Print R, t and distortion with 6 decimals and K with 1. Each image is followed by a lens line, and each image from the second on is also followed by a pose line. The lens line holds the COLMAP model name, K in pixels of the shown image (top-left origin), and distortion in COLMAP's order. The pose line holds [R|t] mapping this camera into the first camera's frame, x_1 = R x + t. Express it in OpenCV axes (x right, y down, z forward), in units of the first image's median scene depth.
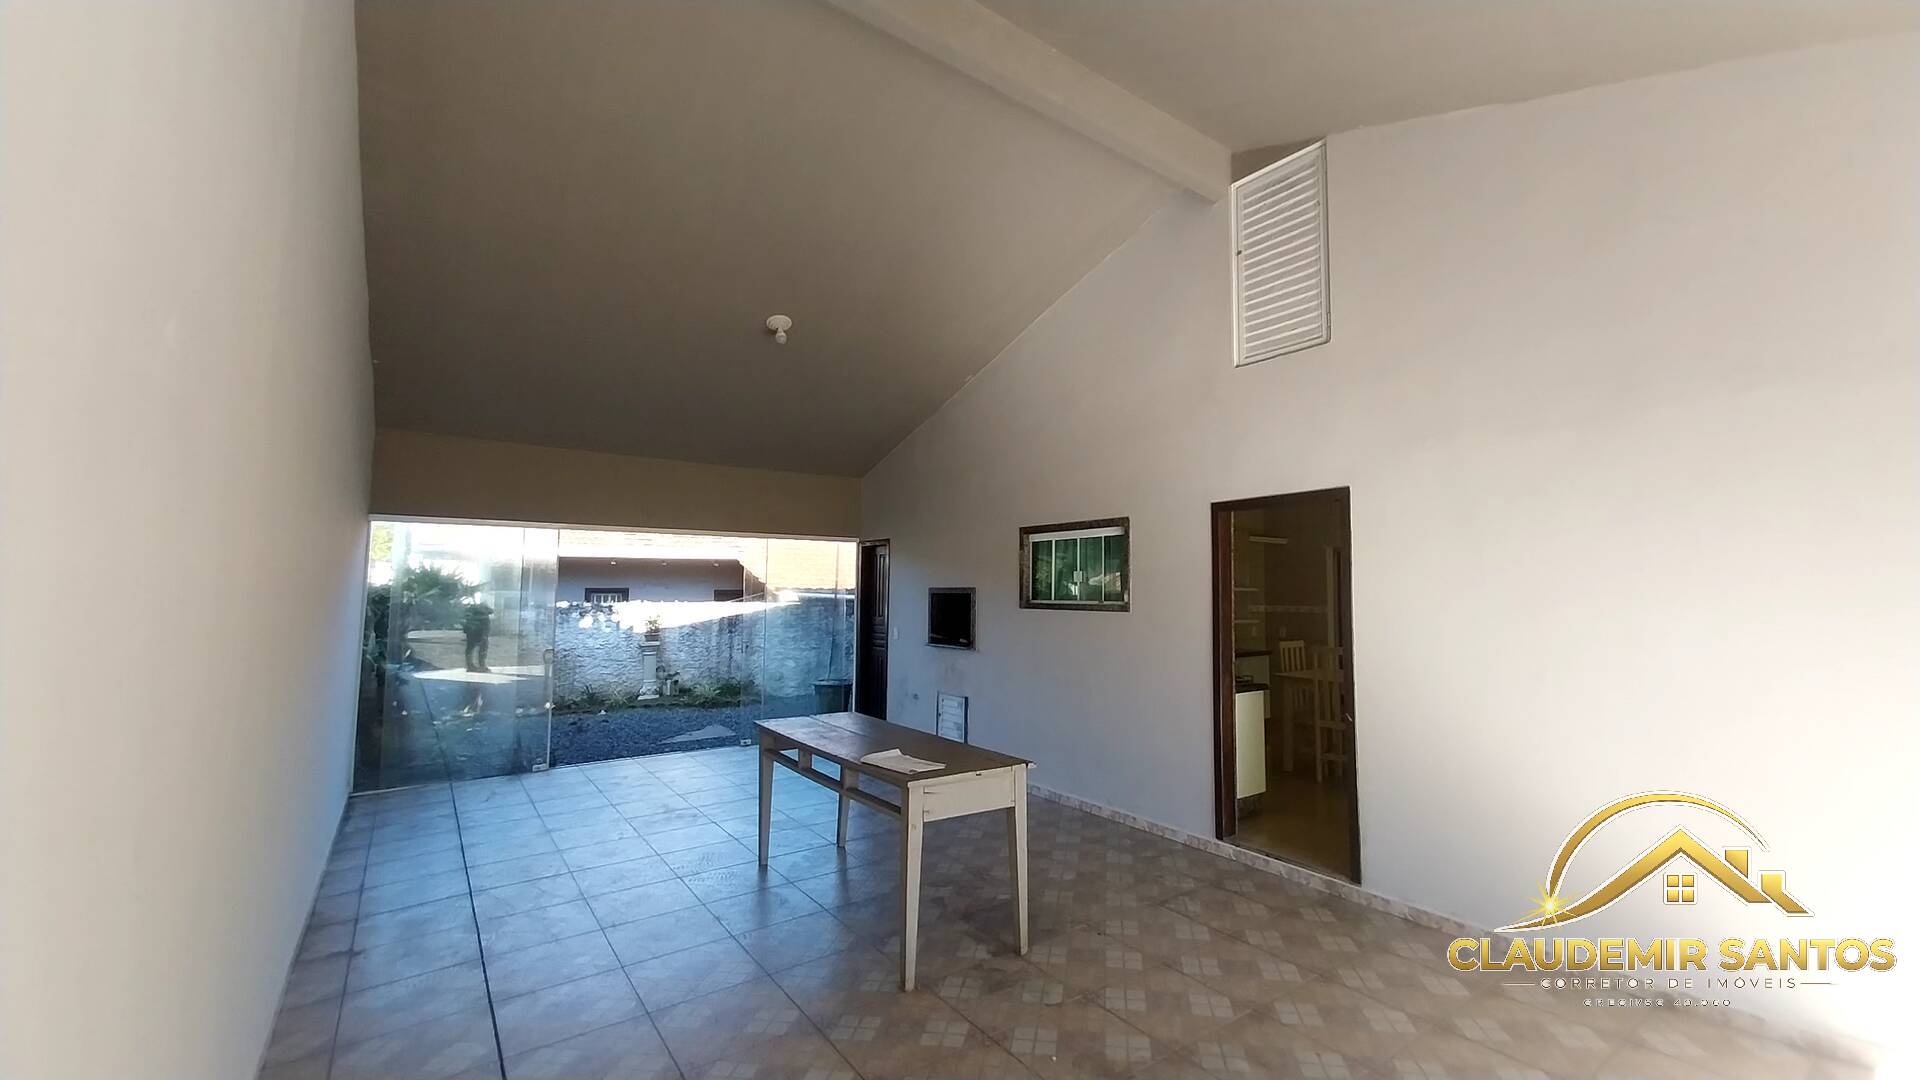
lens RADIAL K [[763.3, 0, 971.1], [0, 763.3, 552.0], [0, 0, 1]] dist [0.000230, -0.000065]
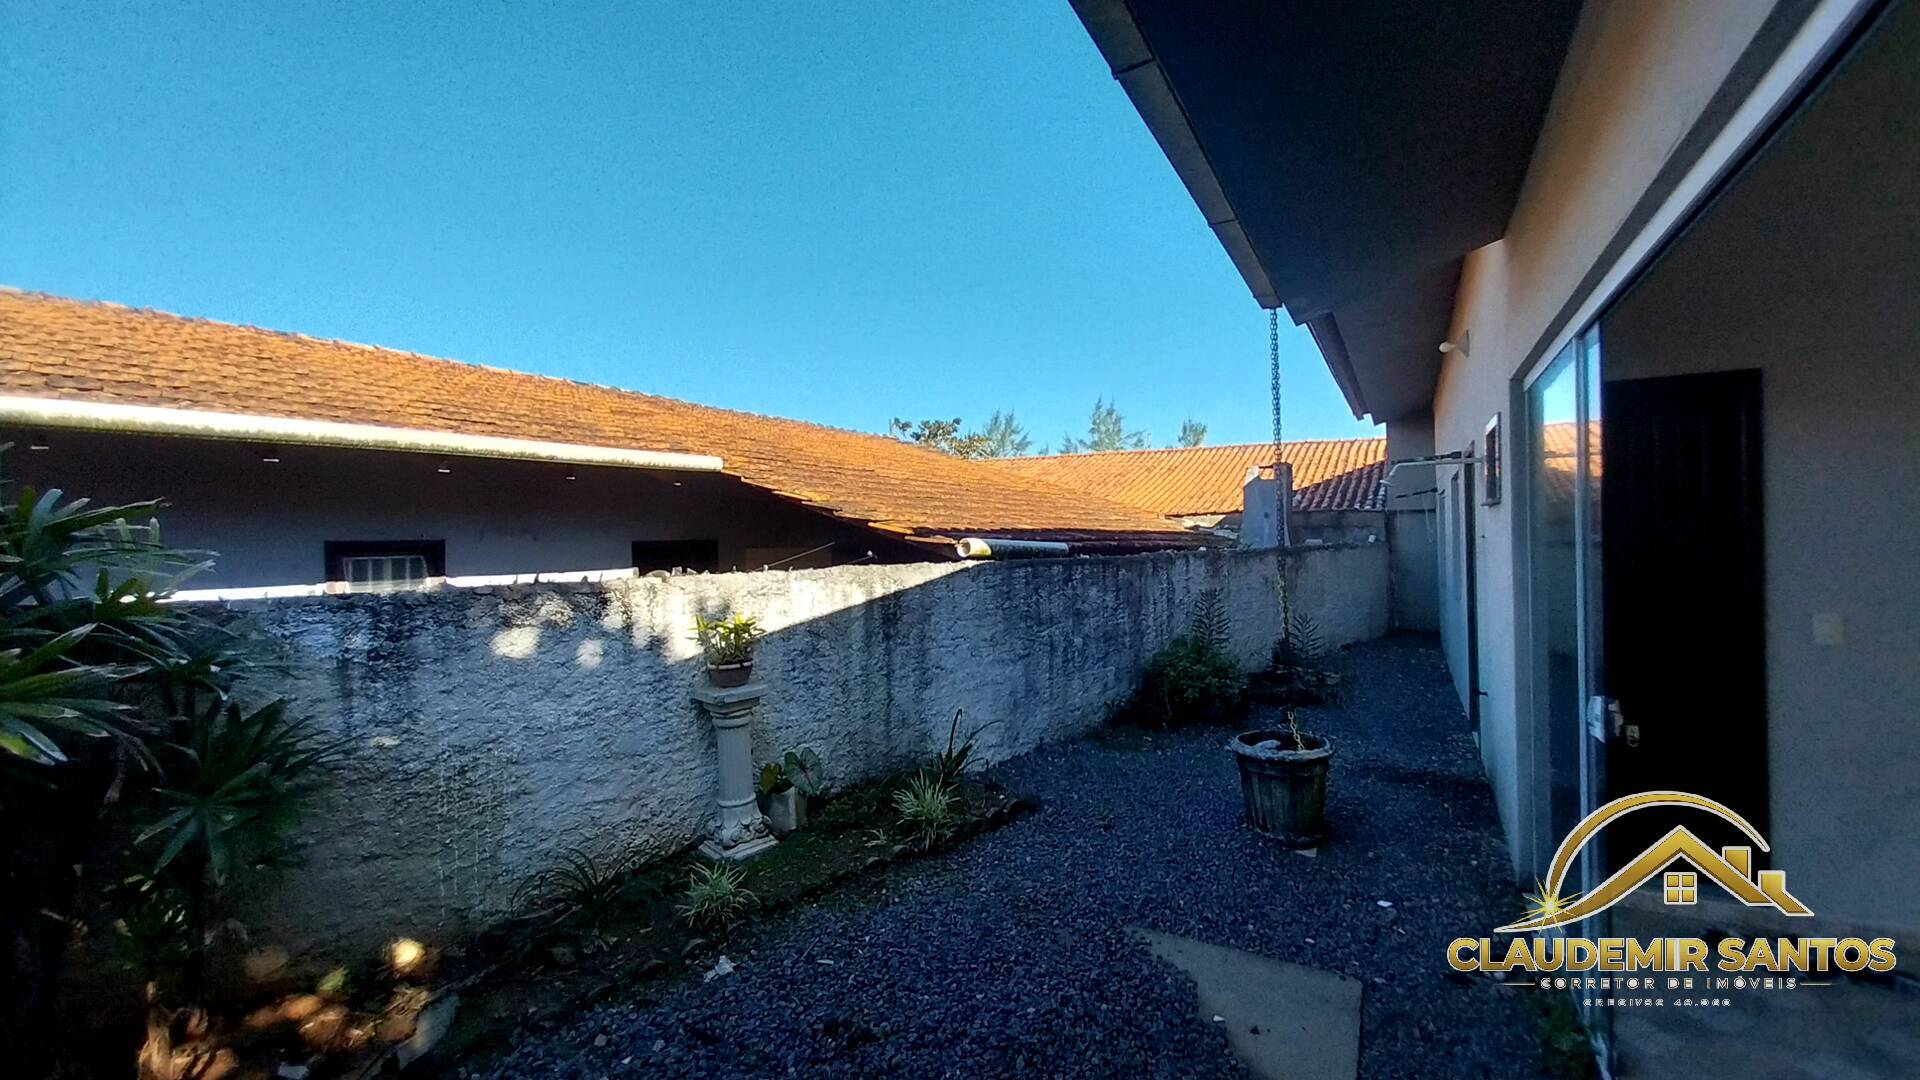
lens RADIAL K [[763.3, 0, 971.1], [0, 763.3, 552.0], [0, 0, 1]] dist [0.000230, -0.000065]
pose [[0.909905, -0.029771, 0.413748, -0.419820], [0.003968, 0.998000, 0.063084, 0.032696], [-0.414798, -0.055759, 0.908203, 0.587875]]
